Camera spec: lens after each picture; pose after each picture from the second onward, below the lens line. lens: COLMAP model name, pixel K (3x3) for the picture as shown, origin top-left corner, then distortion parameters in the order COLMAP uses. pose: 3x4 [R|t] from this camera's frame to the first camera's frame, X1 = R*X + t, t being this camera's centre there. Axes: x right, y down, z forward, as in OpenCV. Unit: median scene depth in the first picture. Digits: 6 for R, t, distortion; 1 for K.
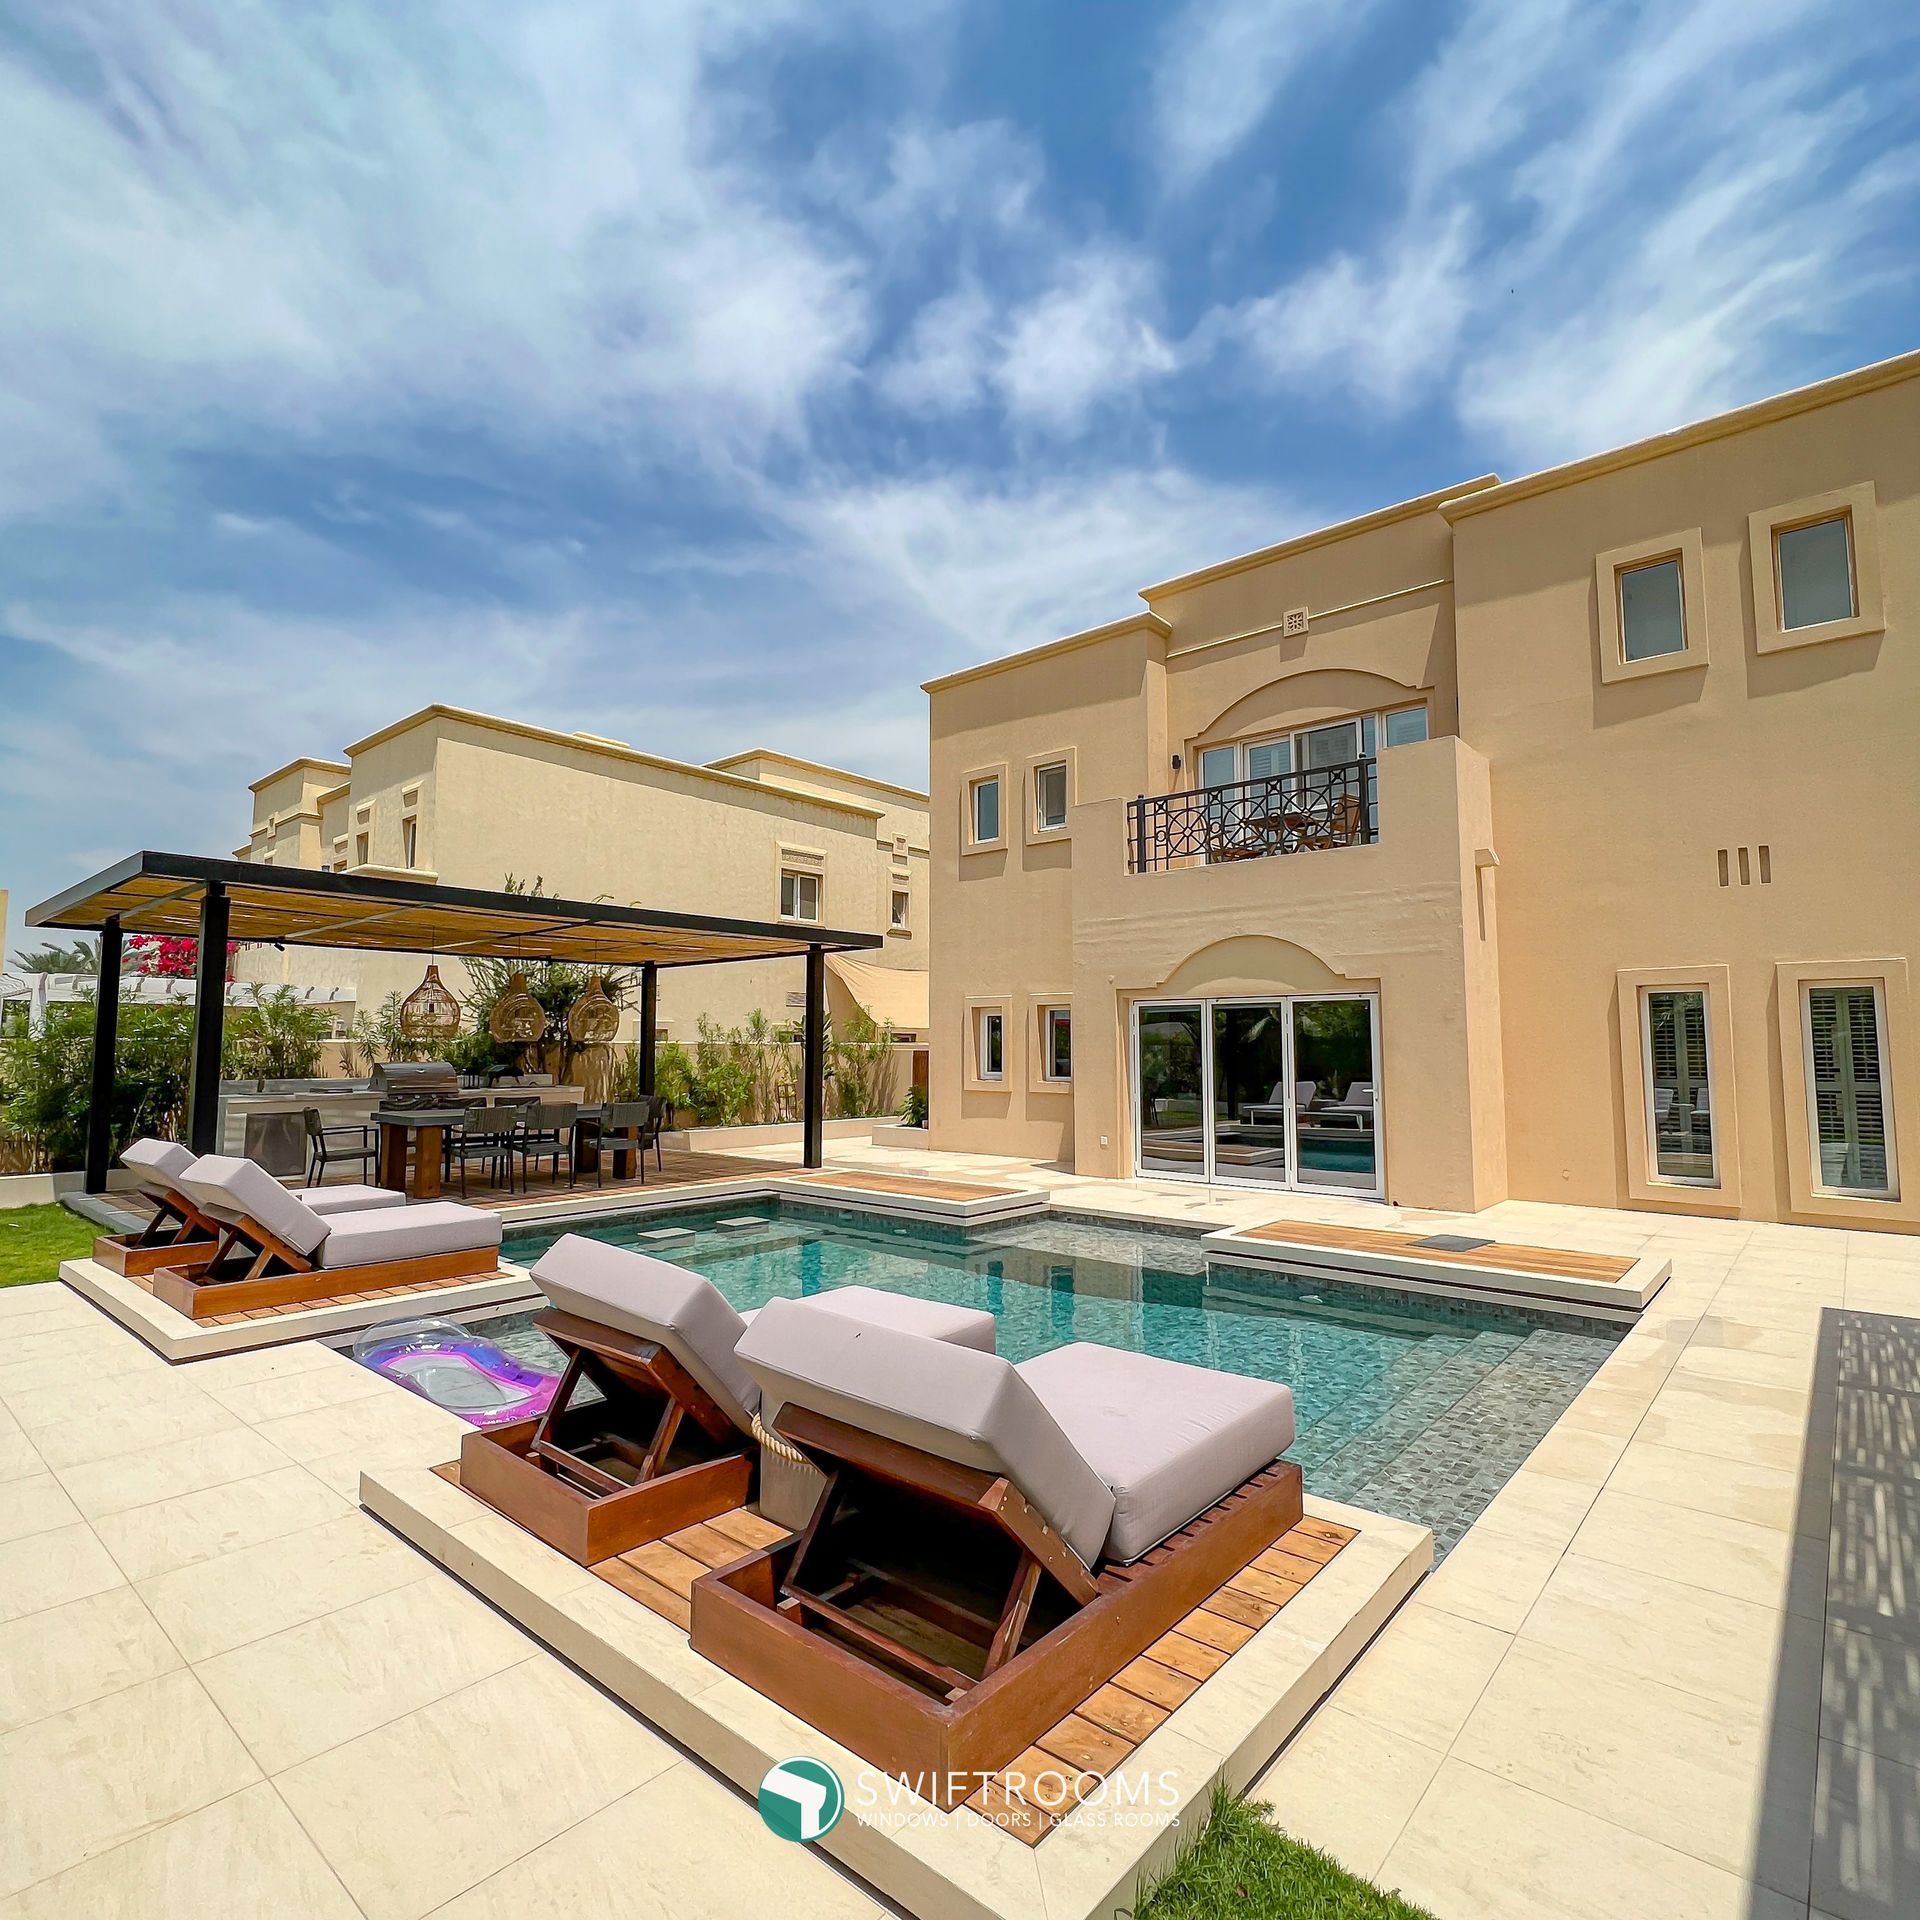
lens RADIAL K [[1049.1, 0, 954.1], [0, 1049.1, 966.4], [0, 0, 1]] dist [0.001901, -0.001879]
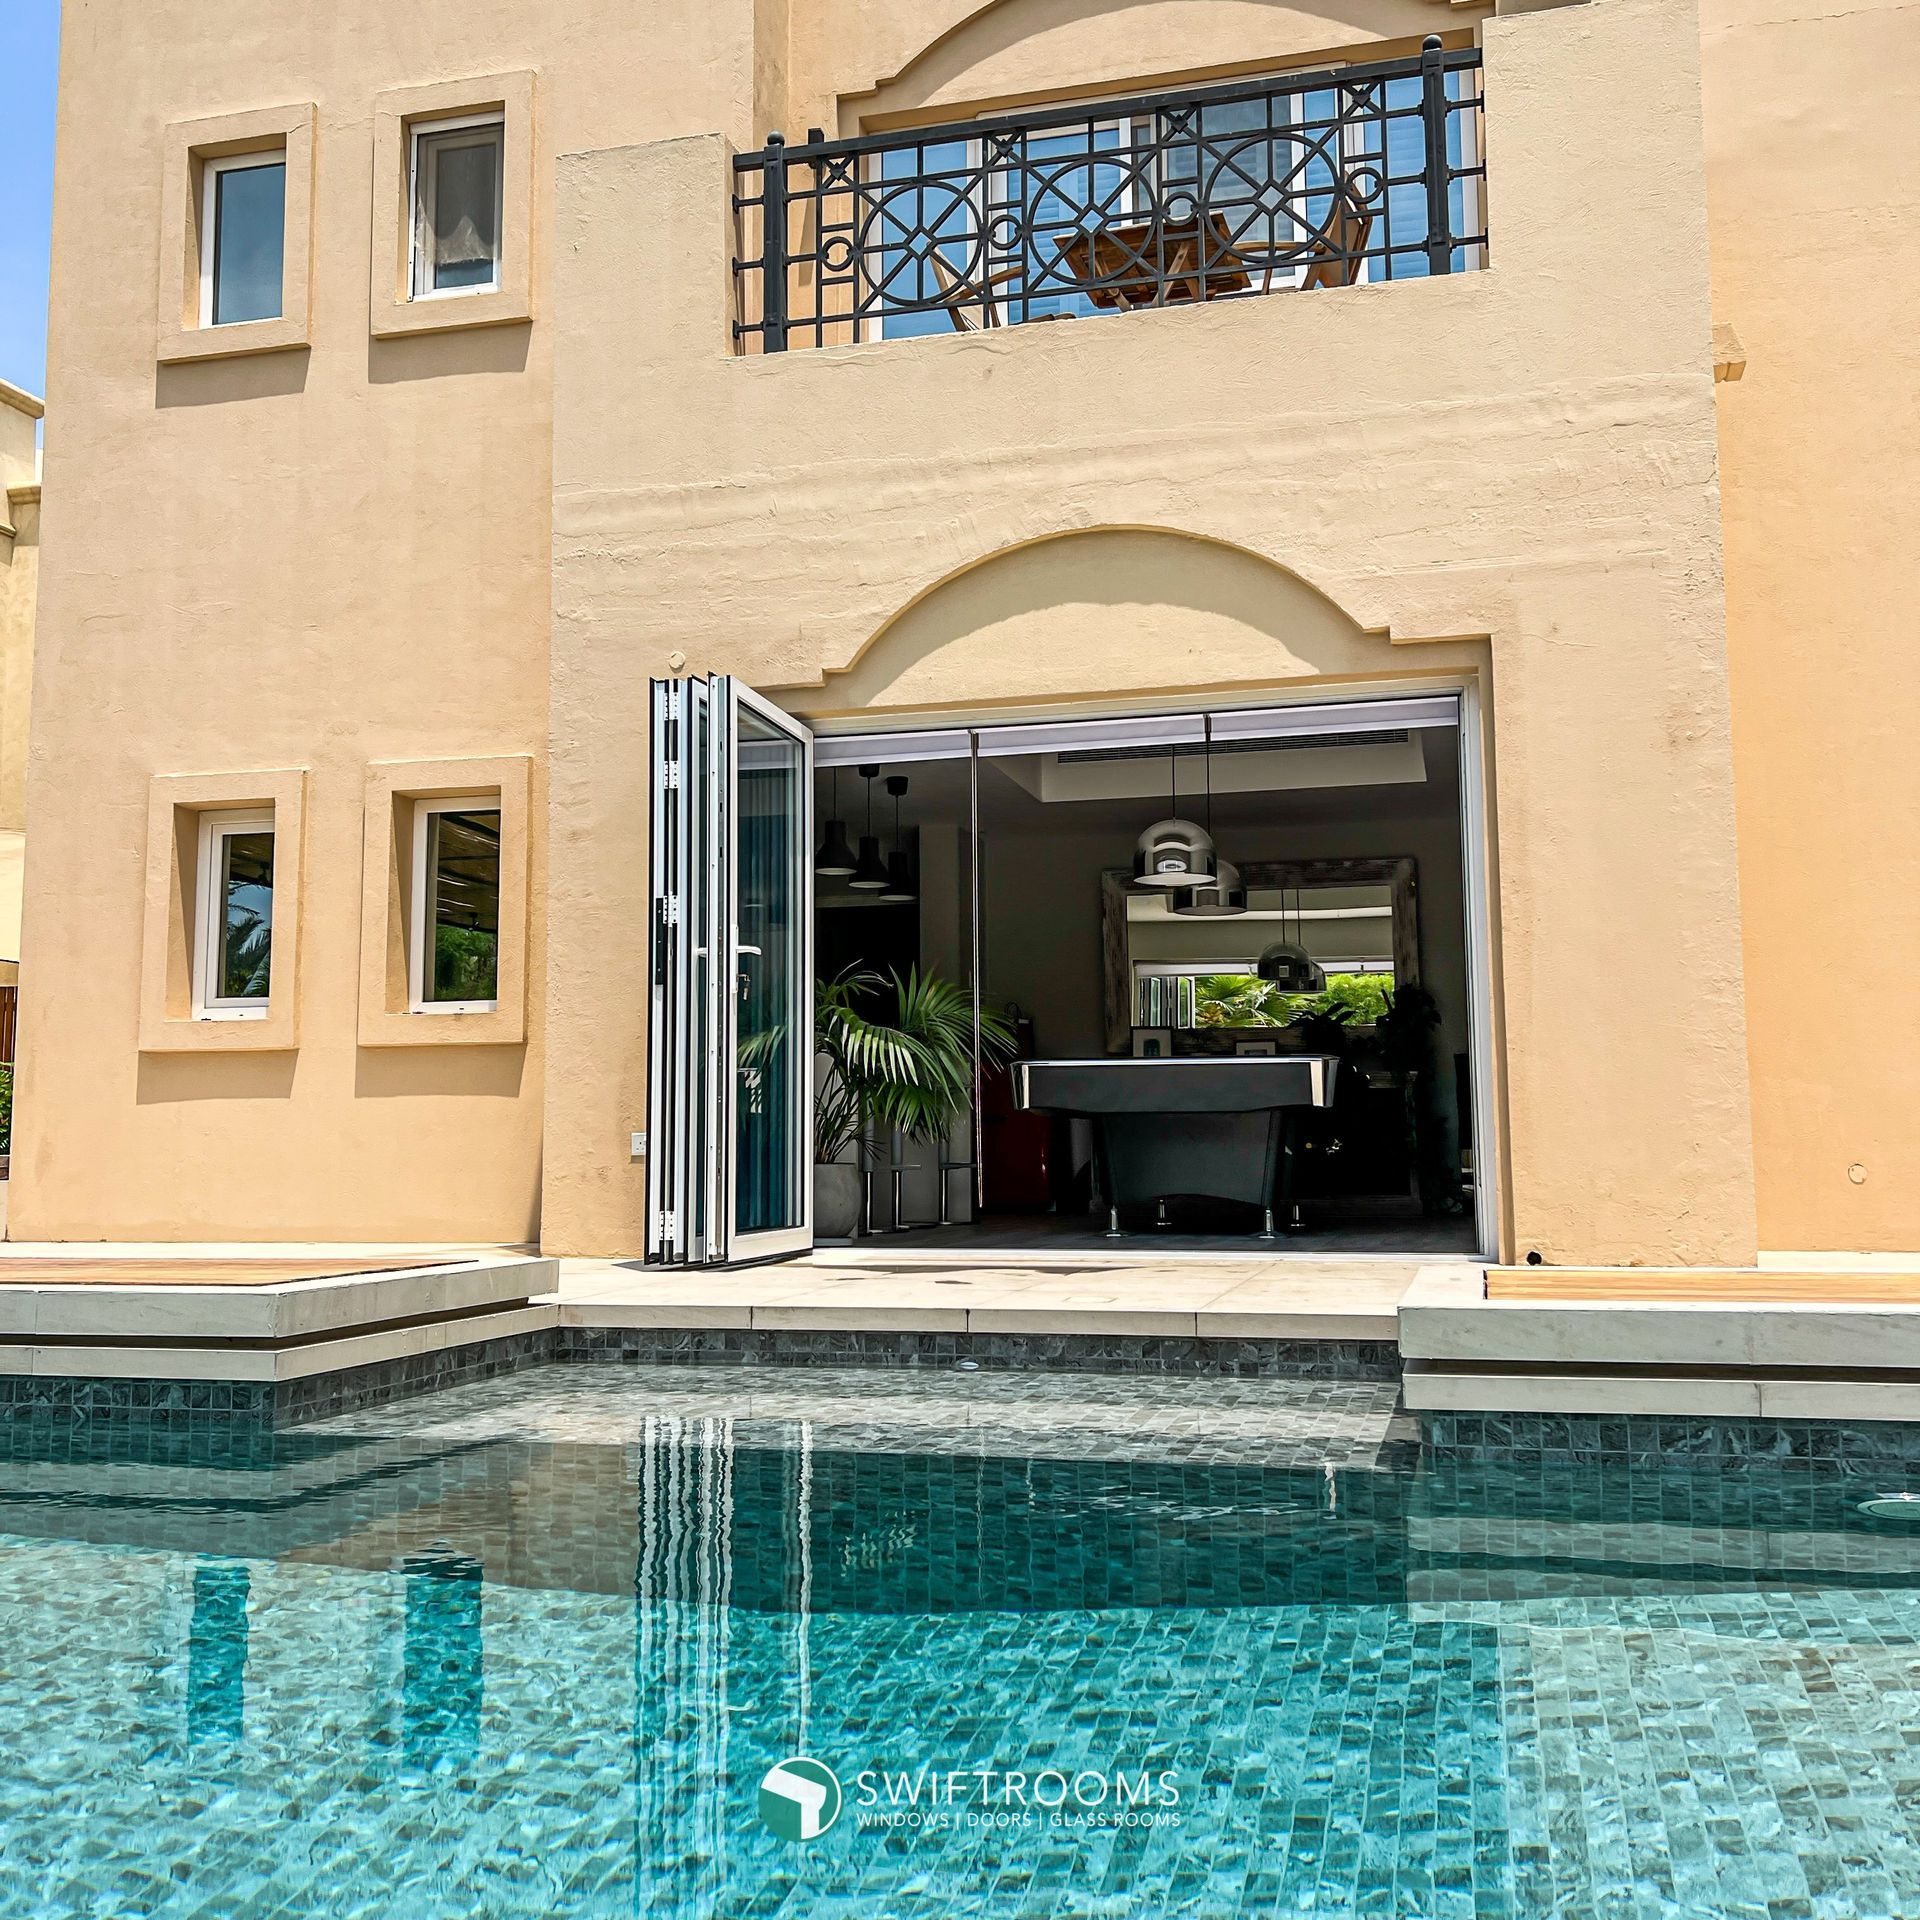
lens RADIAL K [[1919.2, 0, 985.5], [0, 1919.2, 943.9], [0, 0, 1]] dist [0.127719, -0.286118]
pose [[0.892413, 0.041689, 0.449289, -0.034320], [-0.028440, 0.998940, -0.036201, 0.116730], [-0.450322, 0.019528, 0.892653, 0.389265]]
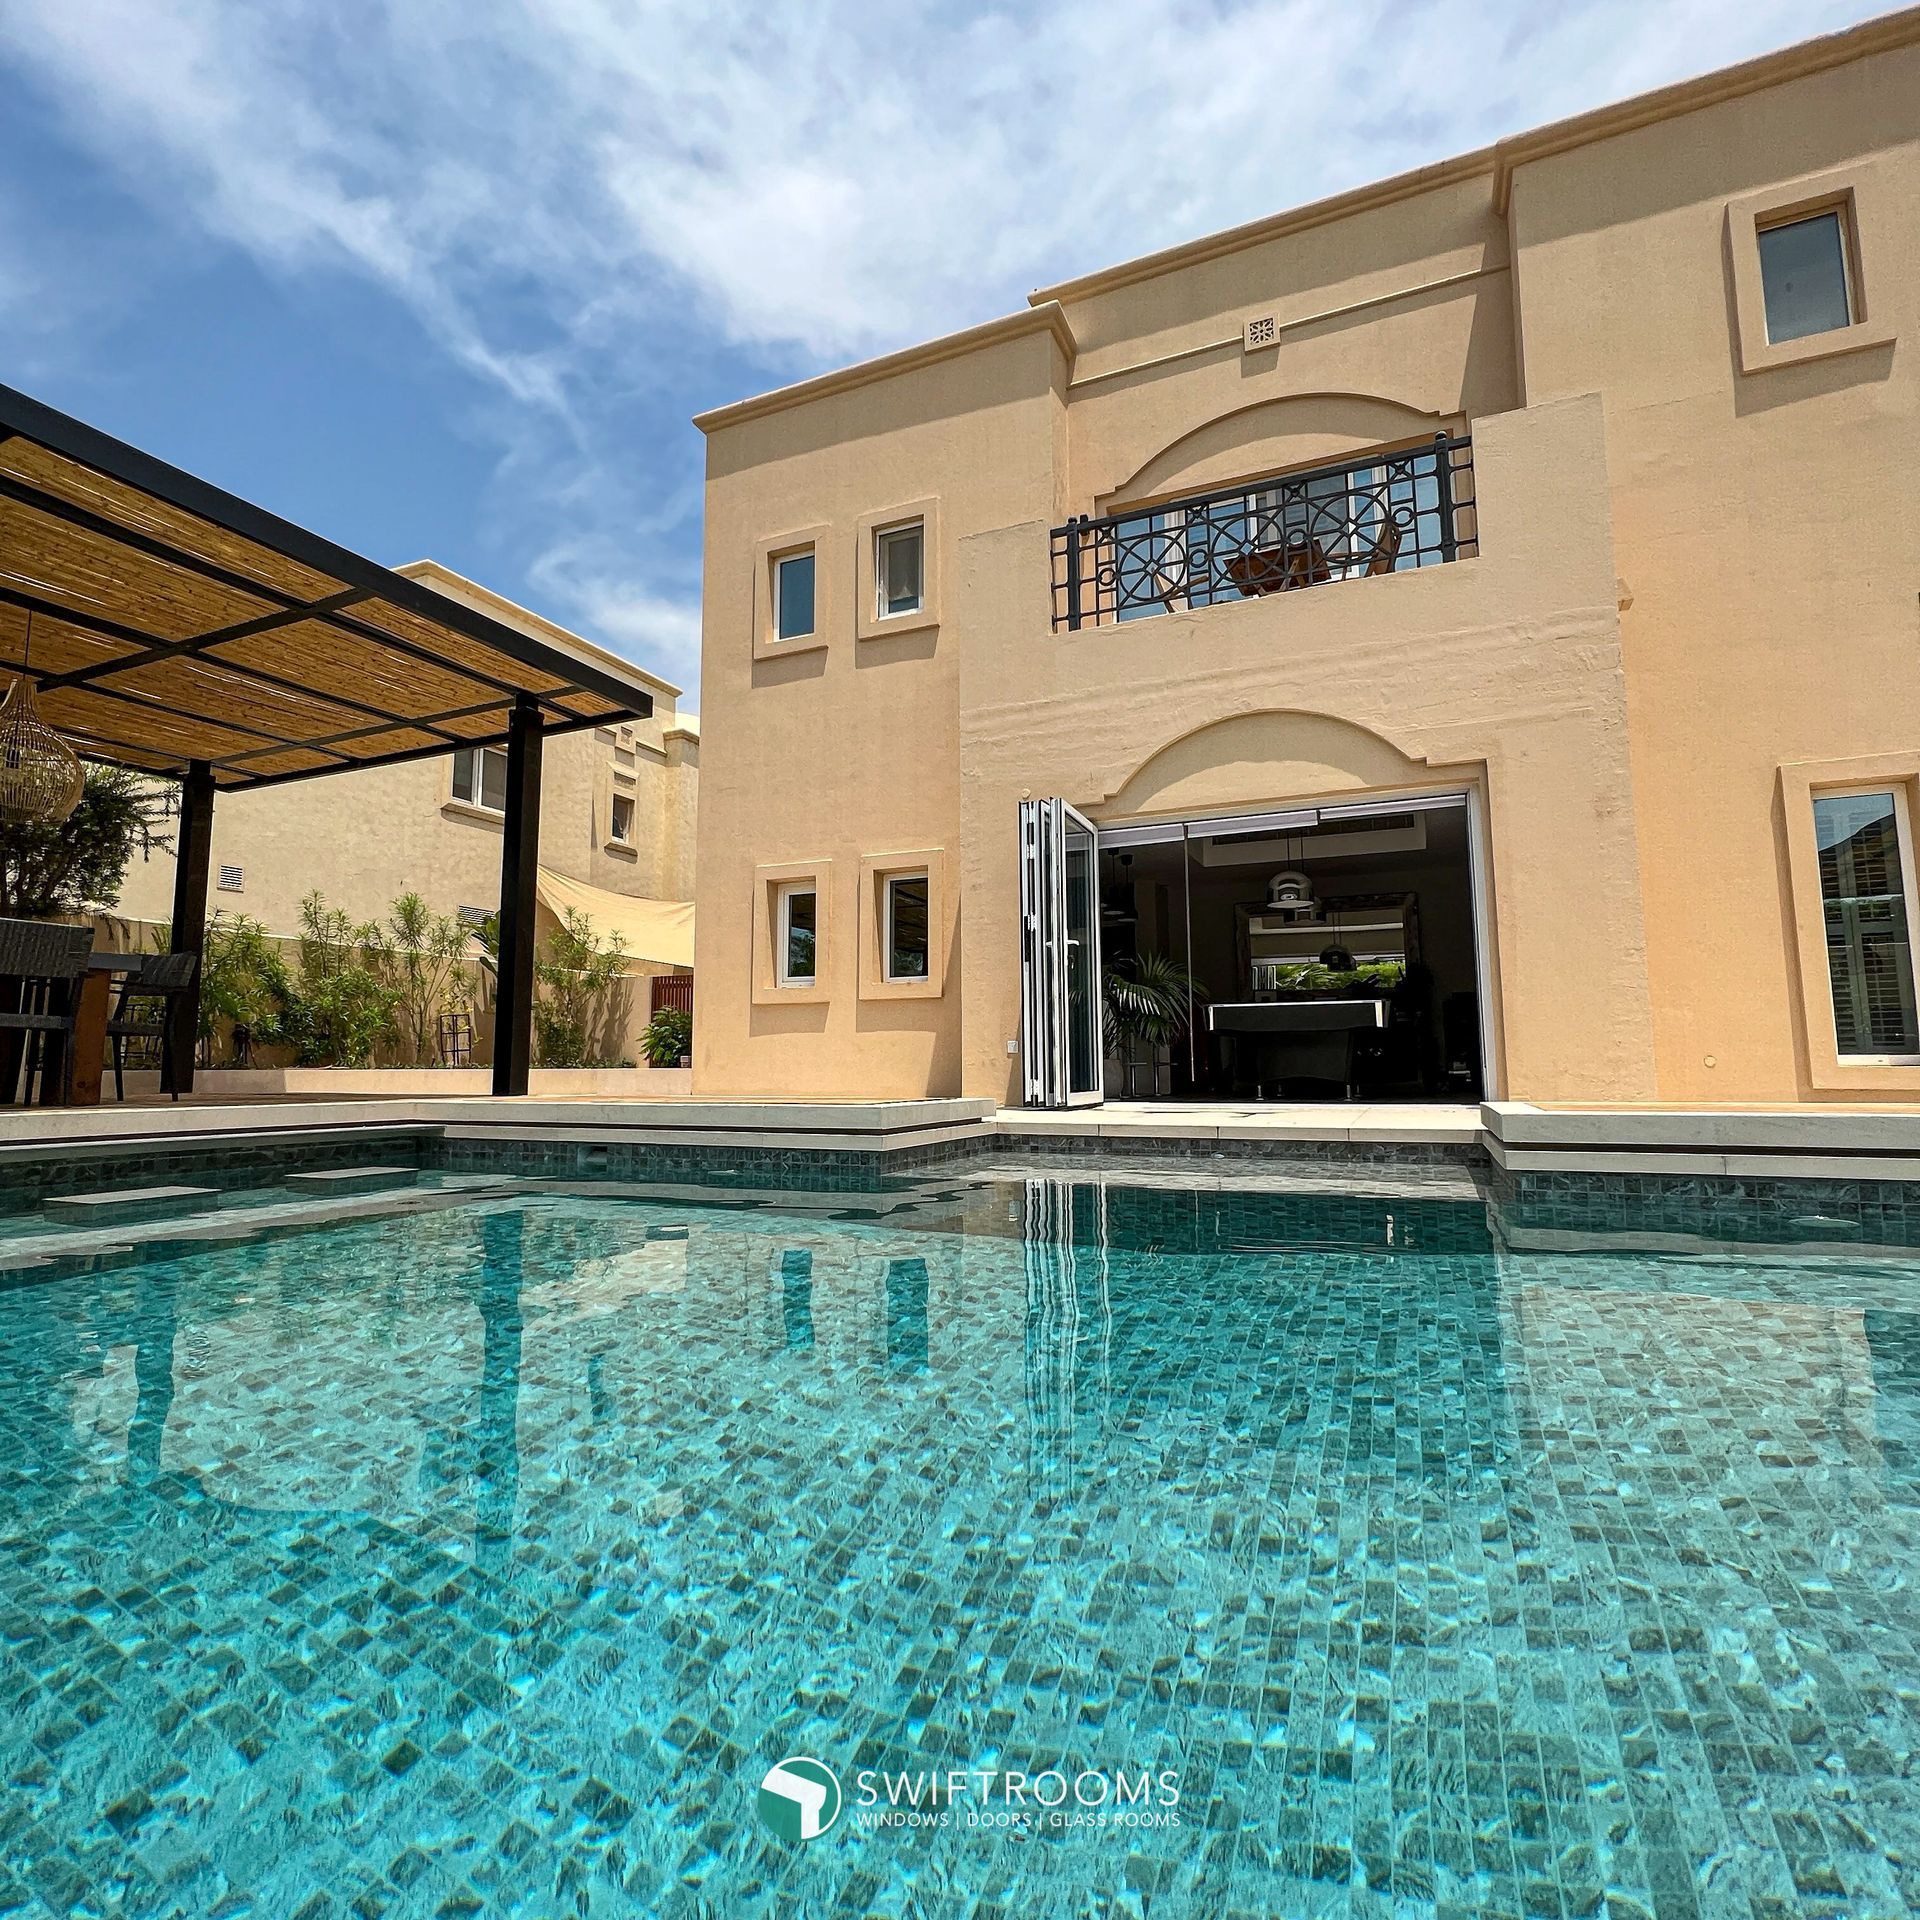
lens RADIAL K [[1030.6, 0, 966.0], [0, 1030.6, 958.9], [0, 0, 1]] dist [0.000930, -0.000385]
pose [[0.953711, 0.026517, 0.299554, -0.068073], [-0.017803, 0.999336, -0.031784, 0.127551], [-0.300198, 0.024980, 0.953550, 0.396456]]
